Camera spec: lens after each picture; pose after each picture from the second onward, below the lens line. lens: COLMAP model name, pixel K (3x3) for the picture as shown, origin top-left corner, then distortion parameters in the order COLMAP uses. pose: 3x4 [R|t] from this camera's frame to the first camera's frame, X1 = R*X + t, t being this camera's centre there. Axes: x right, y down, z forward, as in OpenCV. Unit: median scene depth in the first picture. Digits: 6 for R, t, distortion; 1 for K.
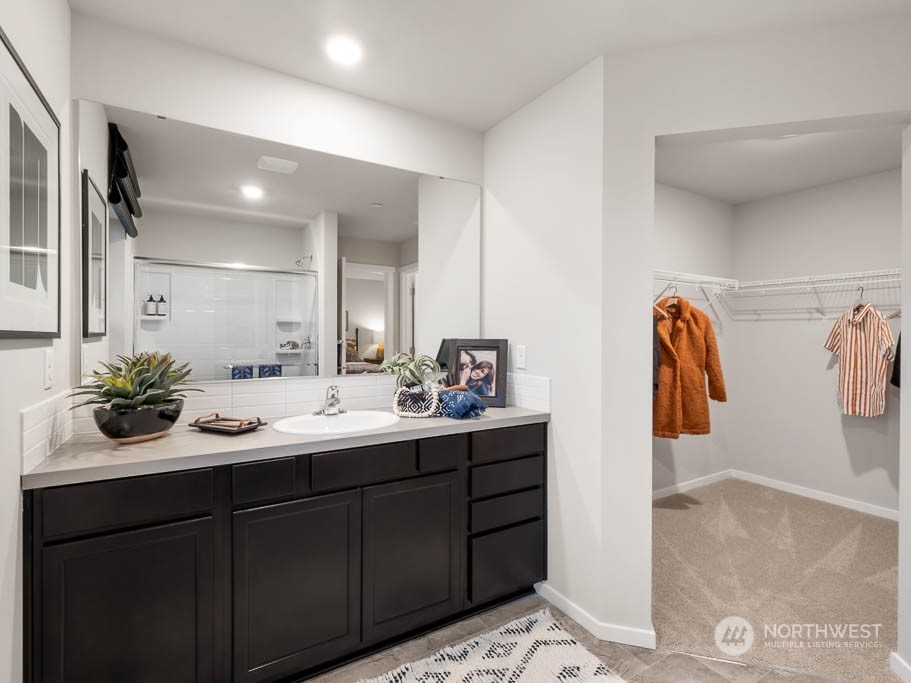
lens RADIAL K [[448.0, 0, 467.7], [0, 448.0, 338.7], [0, 0, 1]] dist [0.003645, 0.000441]
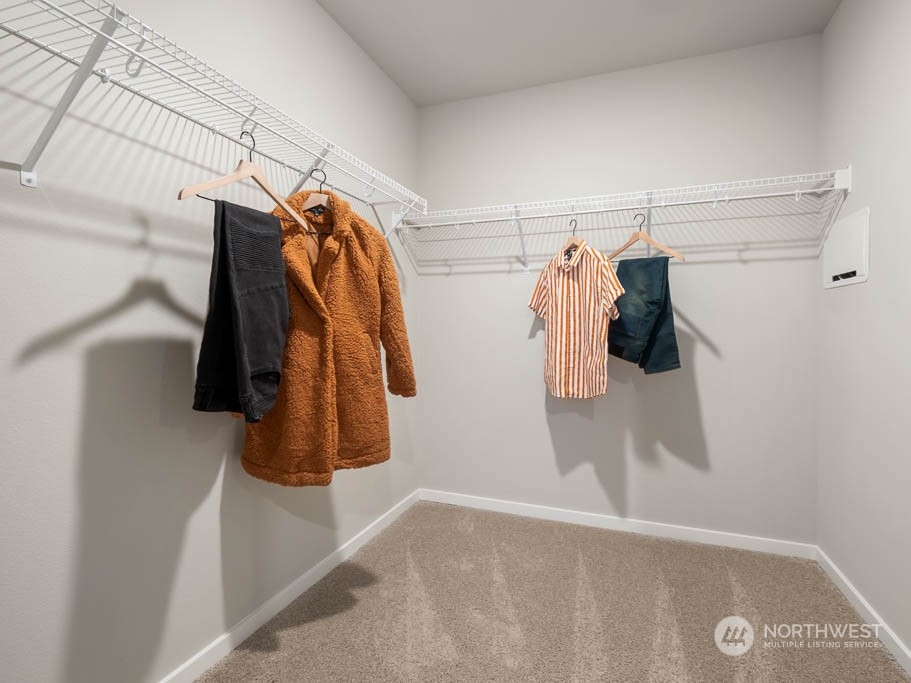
lens RADIAL K [[448.0, 0, 467.7], [0, 448.0, 338.7], [0, 0, 1]] dist [0.003645, 0.000441]
pose [[0.787785, -0.016614, 0.615727, 0.289553], [0.008706, 0.999837, 0.015840, 0.062143], [-0.615889, -0.007118, 0.787801, 0.528087]]
